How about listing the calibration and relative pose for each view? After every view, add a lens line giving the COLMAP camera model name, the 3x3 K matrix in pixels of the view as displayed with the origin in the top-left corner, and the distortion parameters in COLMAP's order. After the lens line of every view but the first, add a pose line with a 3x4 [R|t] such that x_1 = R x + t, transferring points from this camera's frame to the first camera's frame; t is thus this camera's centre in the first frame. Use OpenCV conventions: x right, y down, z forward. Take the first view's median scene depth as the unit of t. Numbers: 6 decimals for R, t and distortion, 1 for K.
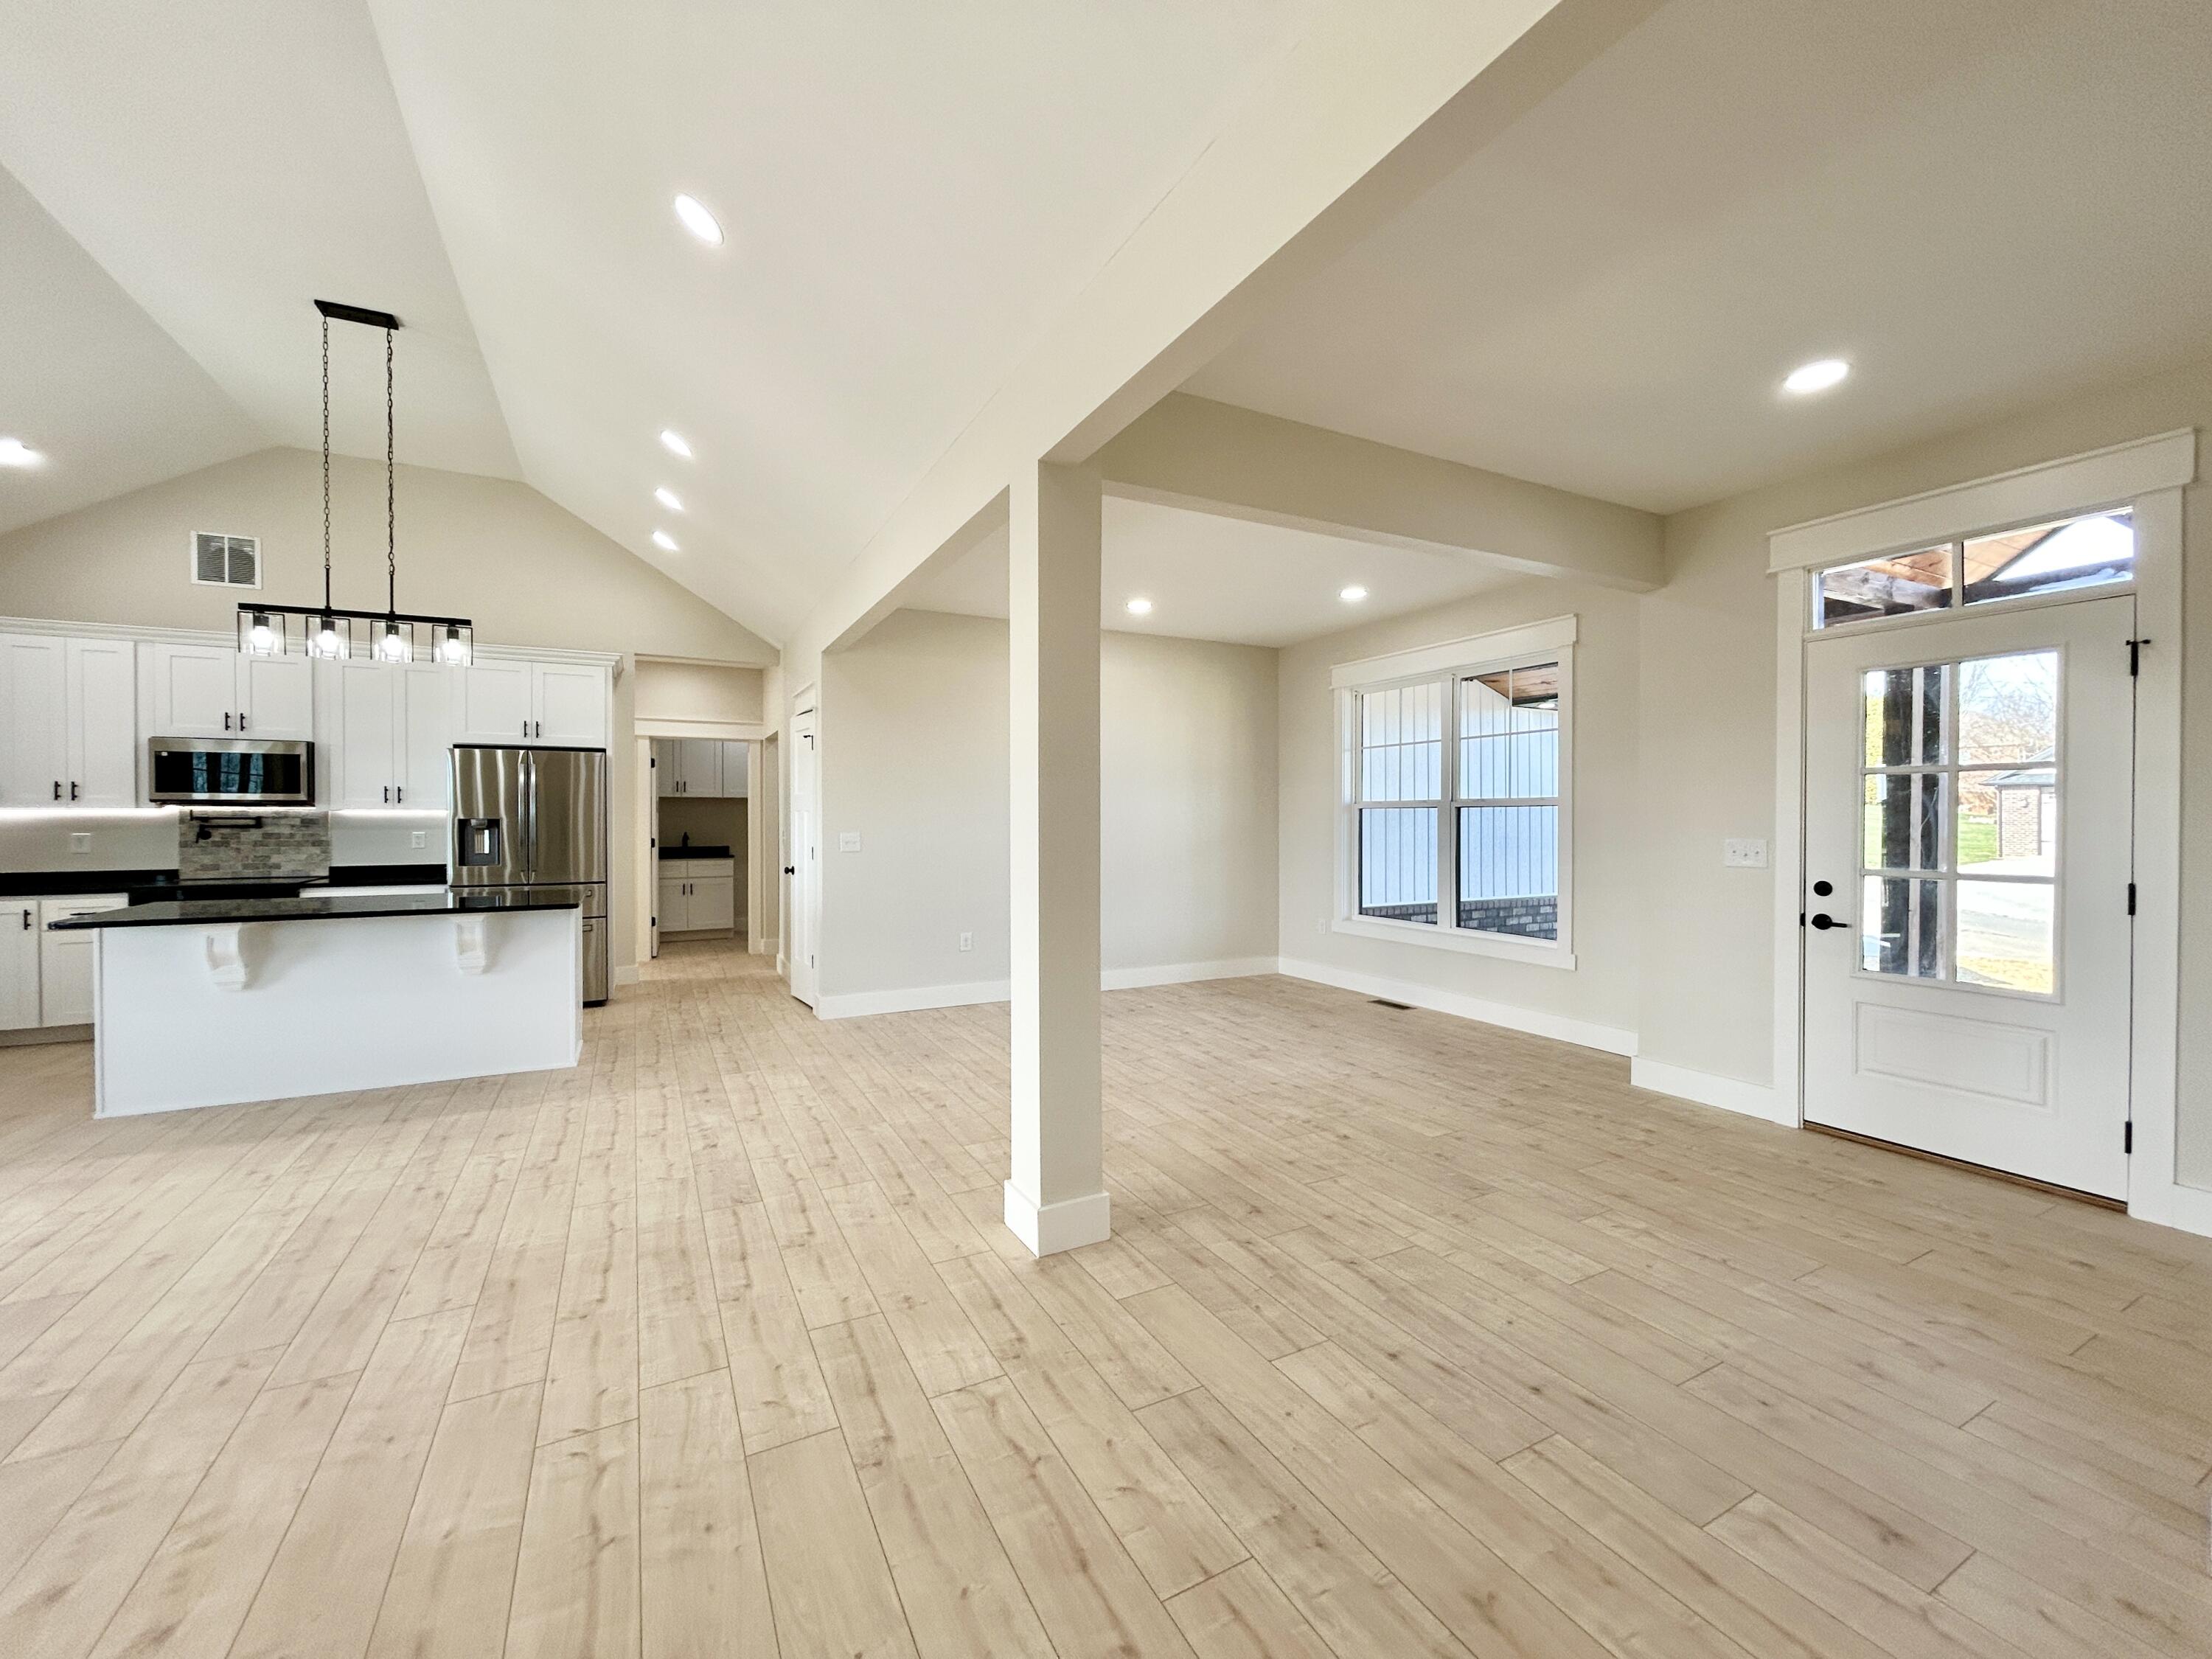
lens RADIAL K [[887.9, 0, 1096.4], [0, 887.9, 824.7], [0, 0, 1]] dist [-0.001955, 0.001114]
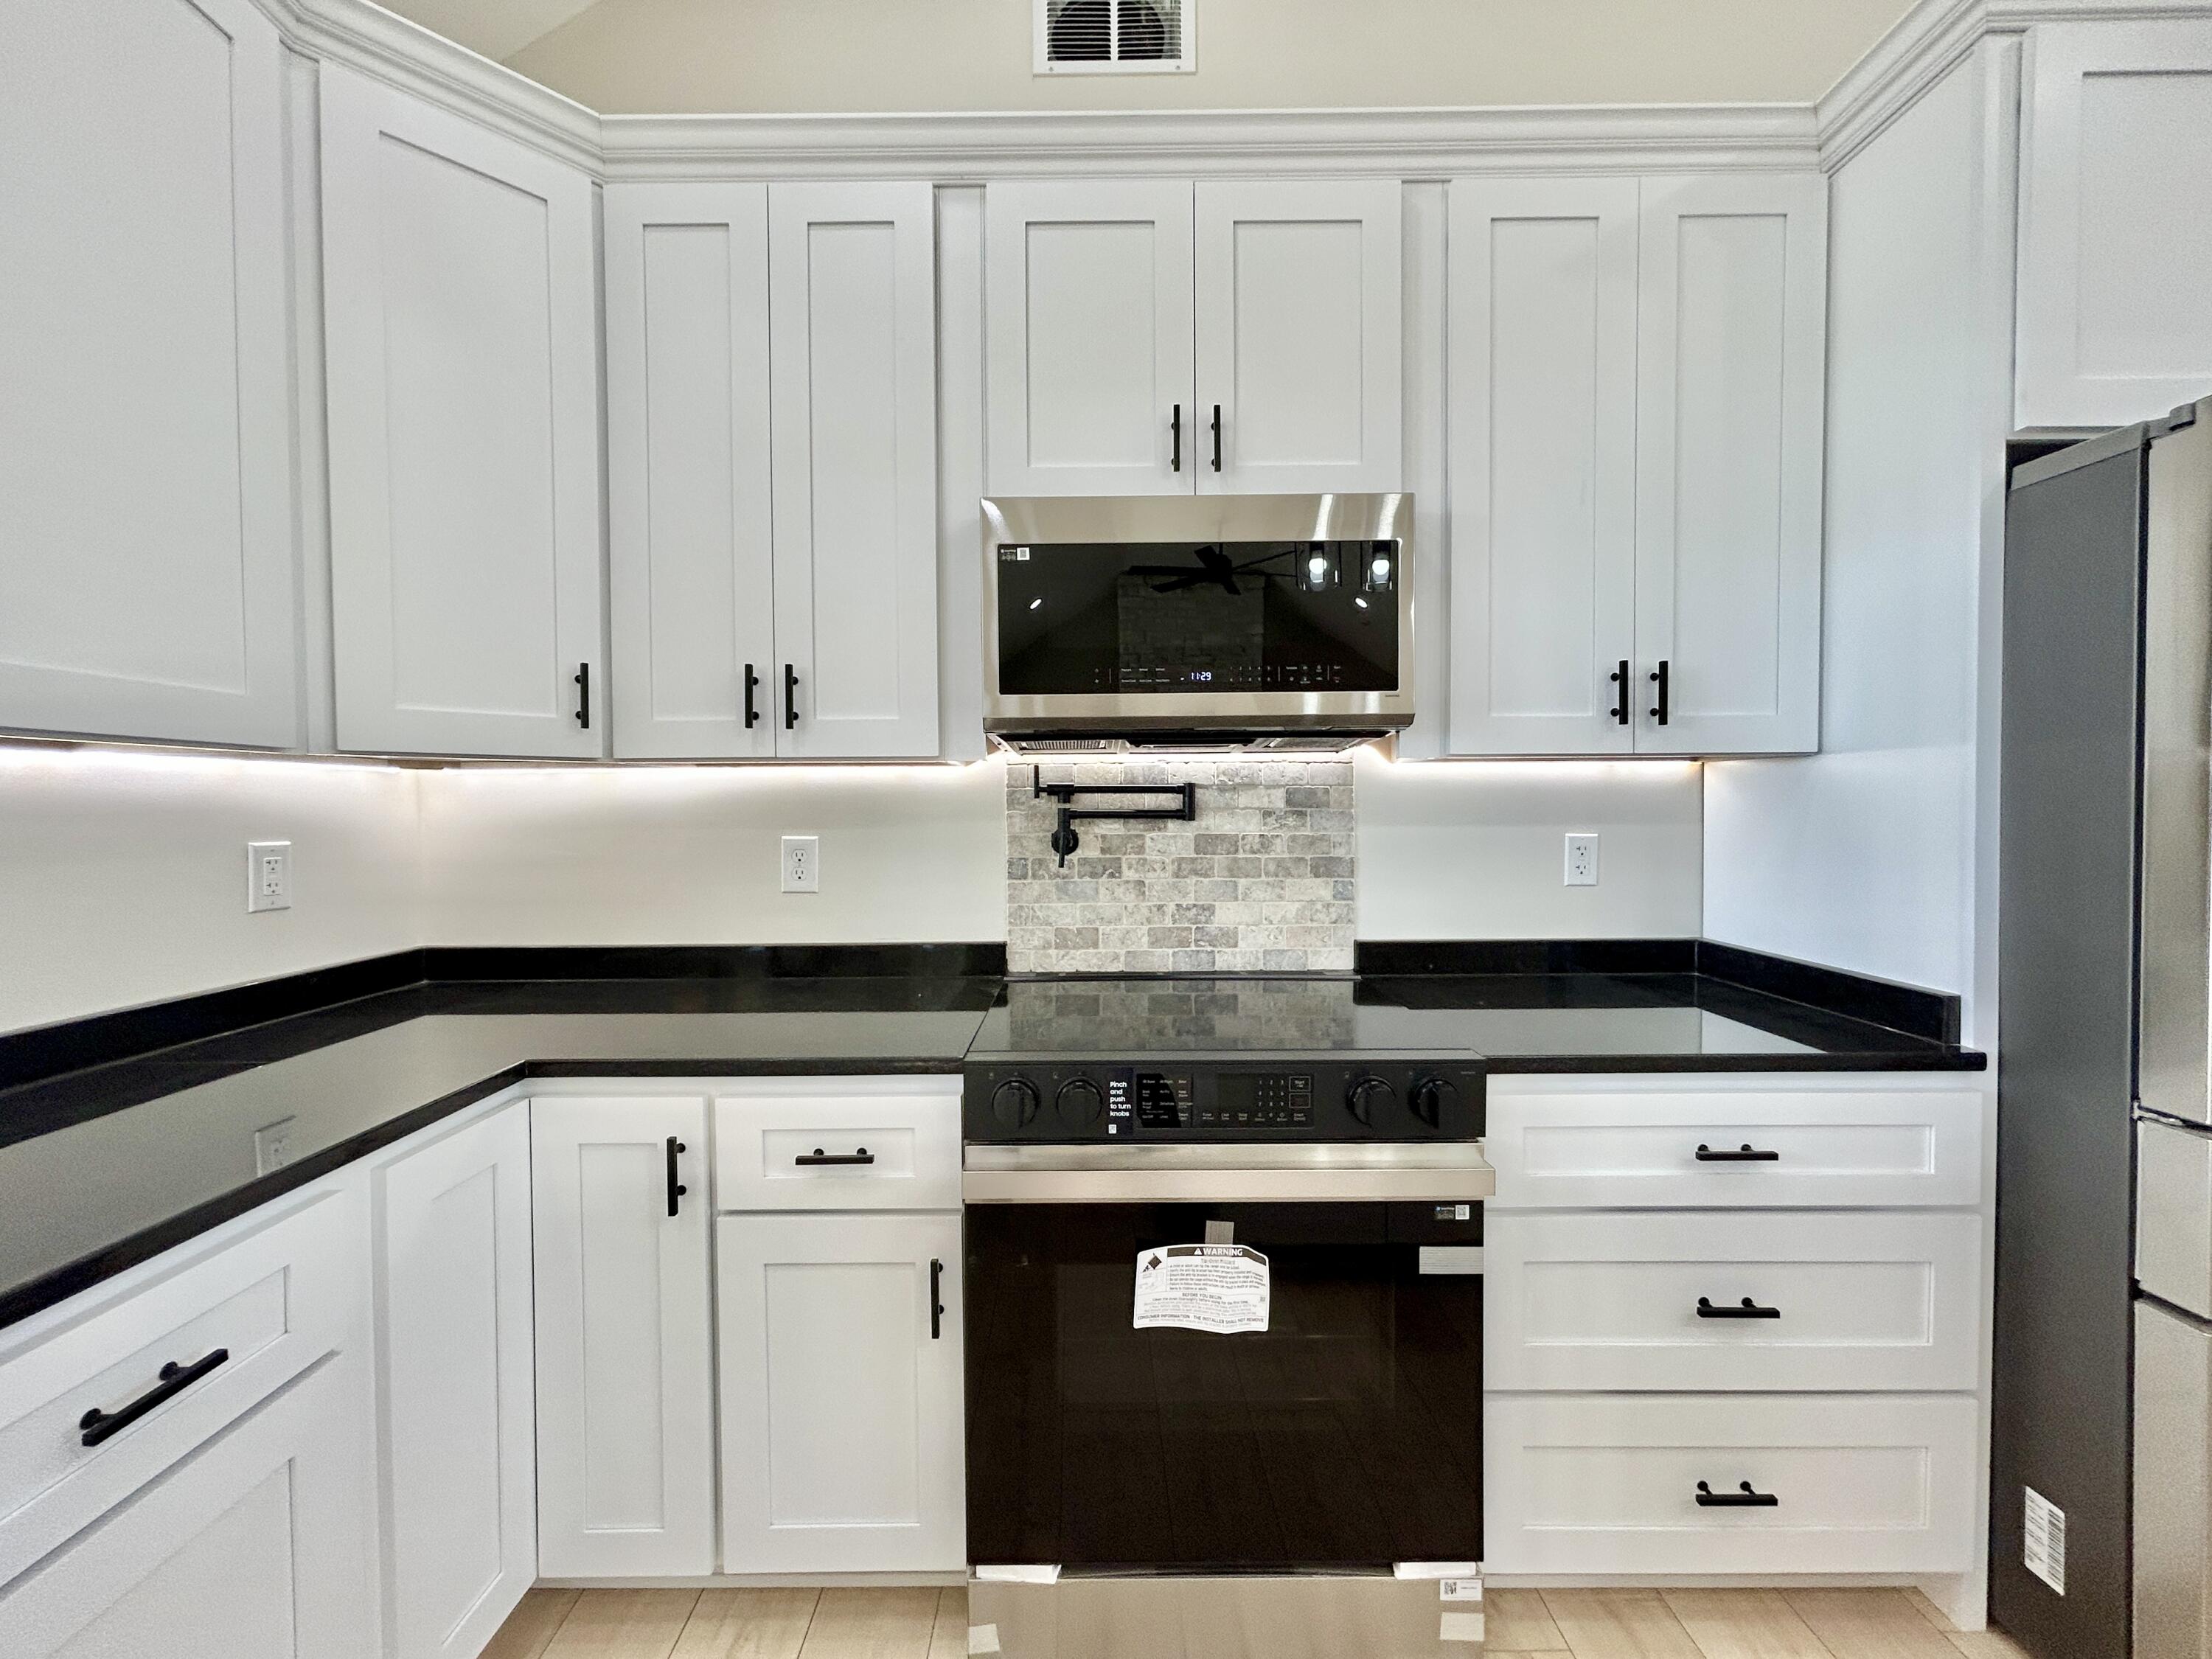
lens RADIAL K [[887.9, 0, 1100.9], [0, 887.9, 823.8], [0, 0, 1]] dist [-0.001955, 0.001114]
pose [[0.885814, 0.003874, -0.464024, -1.142681], [0.002391, 0.999914, 0.012912, 0.001522], [0.464034, -0.012547, 0.885728, 0.970838]]
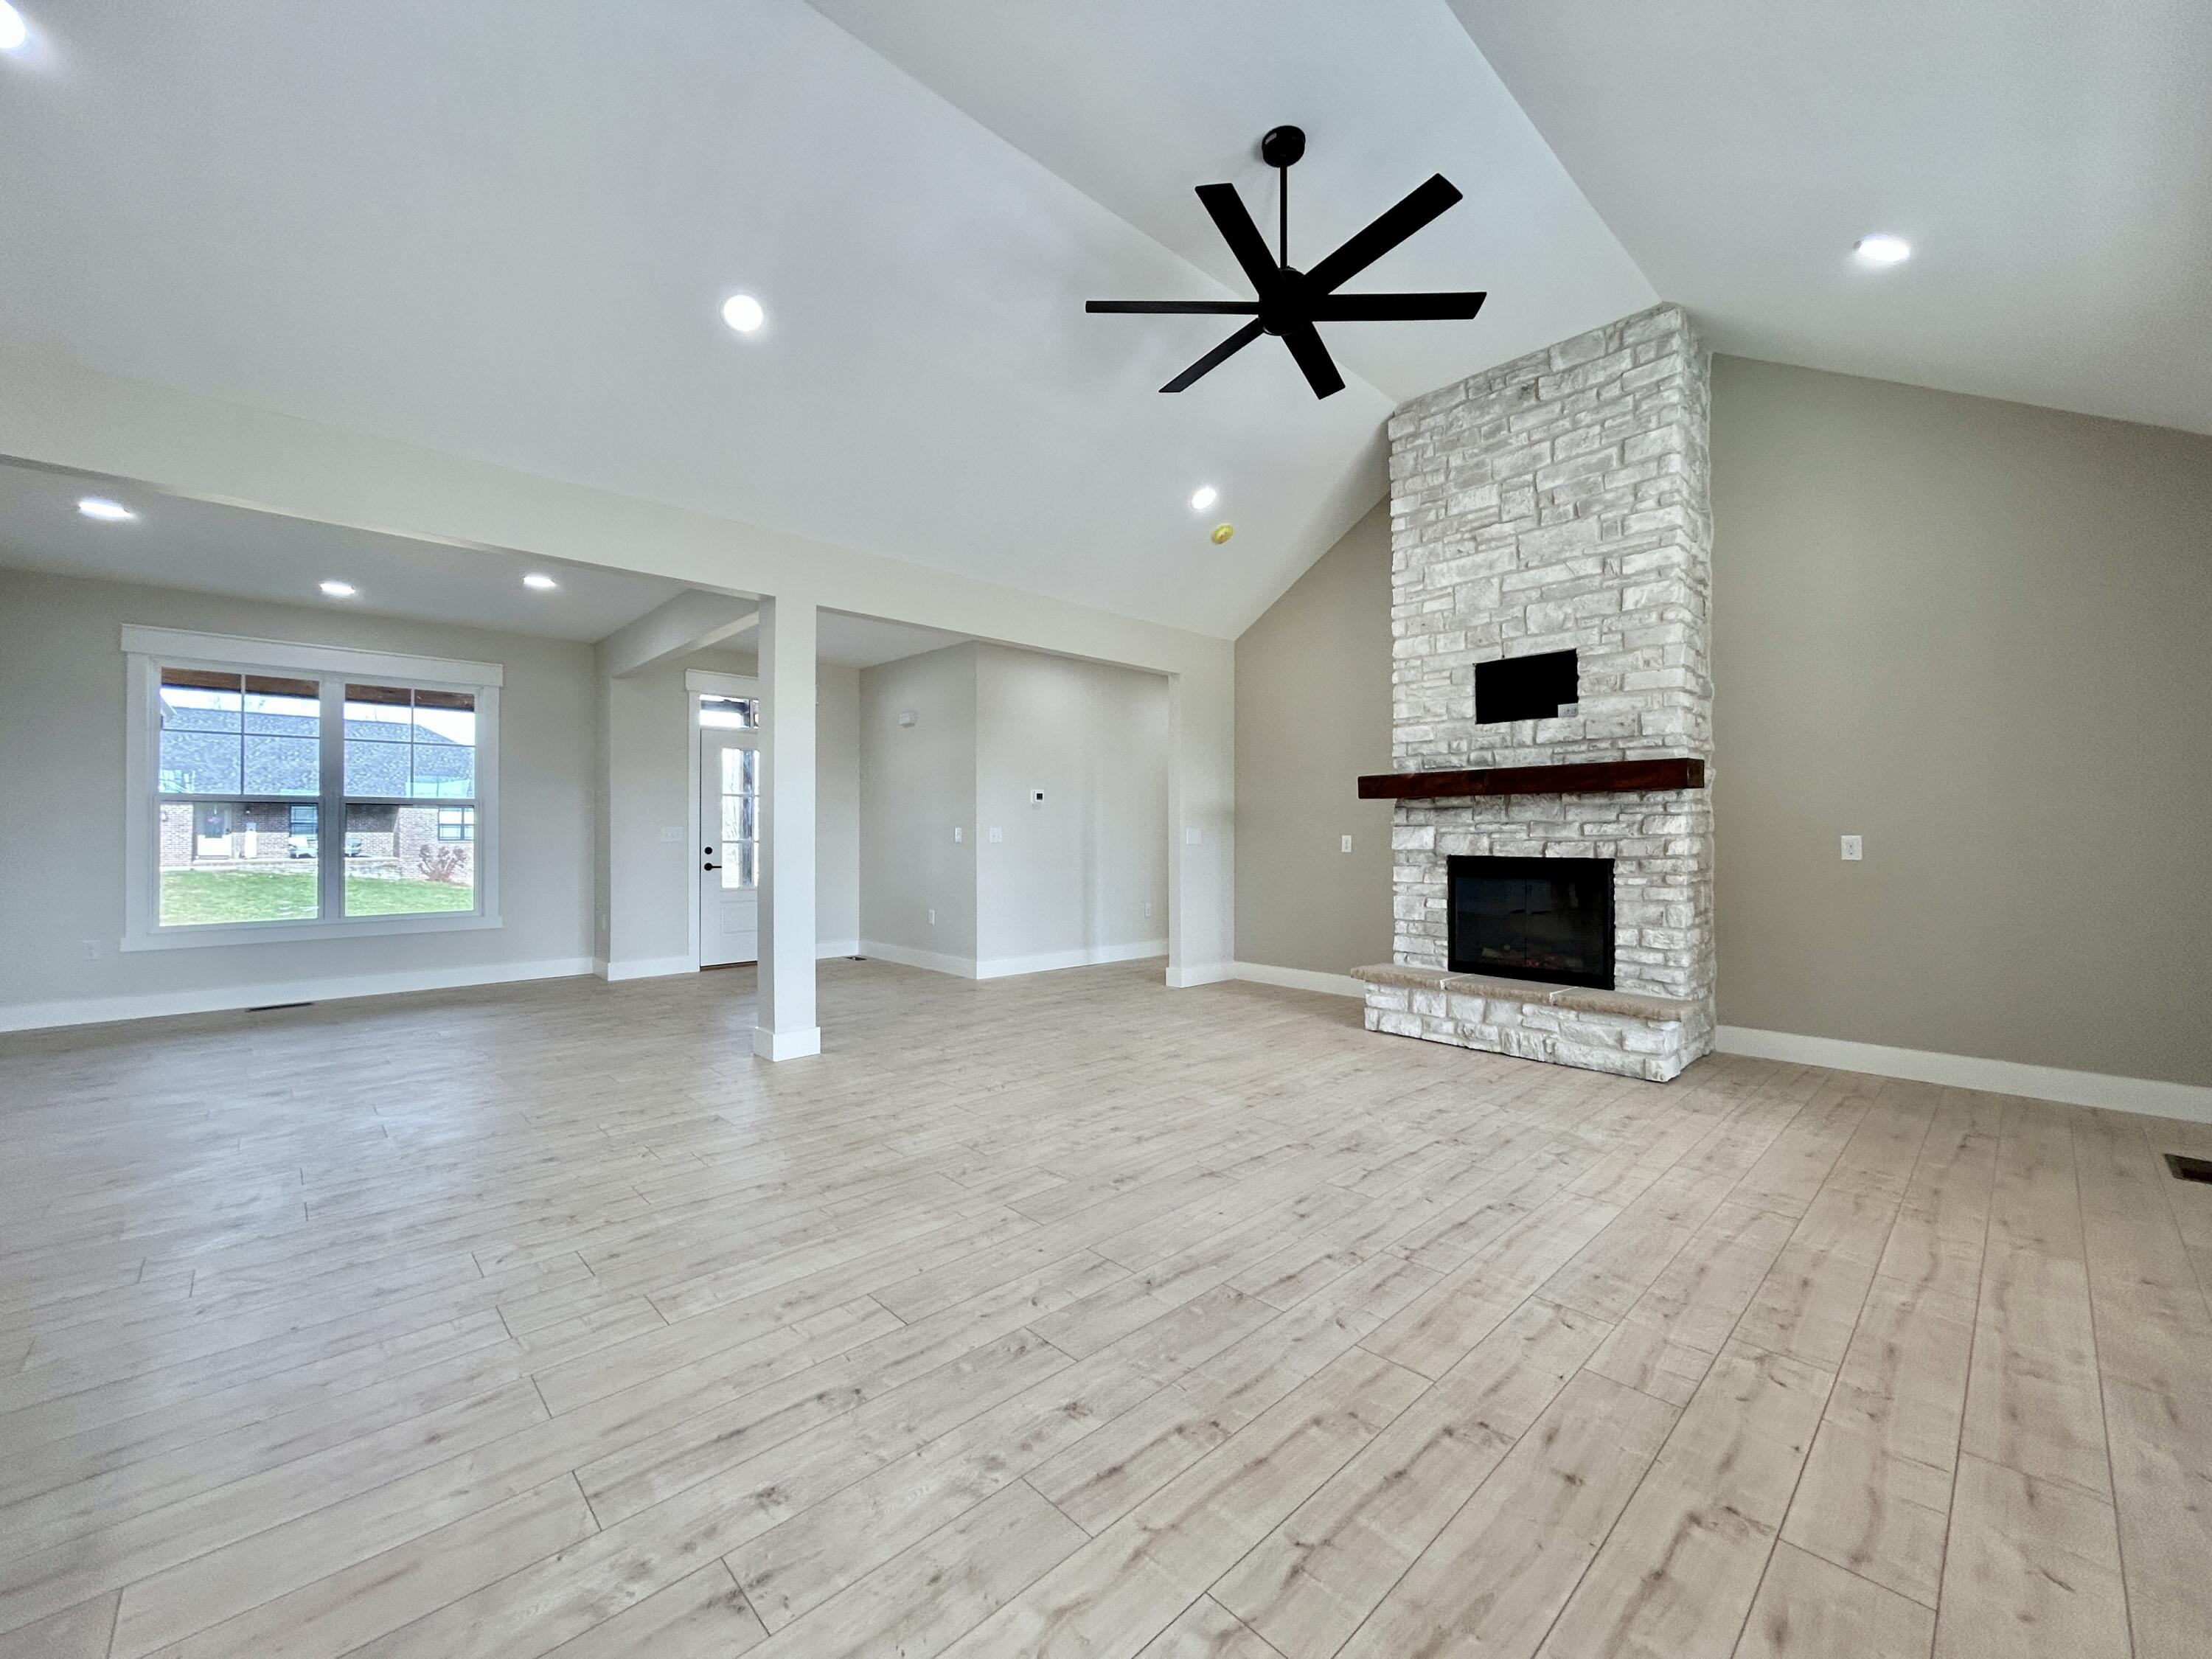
lens RADIAL K [[887.9, 0, 1093.3], [0, 887.9, 822.5], [0, 0, 1]] dist [-0.001955, 0.001114]
pose [[-0.266871, 0.012215, 0.963655, -1.198542], [0.009072, 0.999907, -0.010162, 0.030357], [-0.963689, 0.006030, -0.266957, 0.587339]]
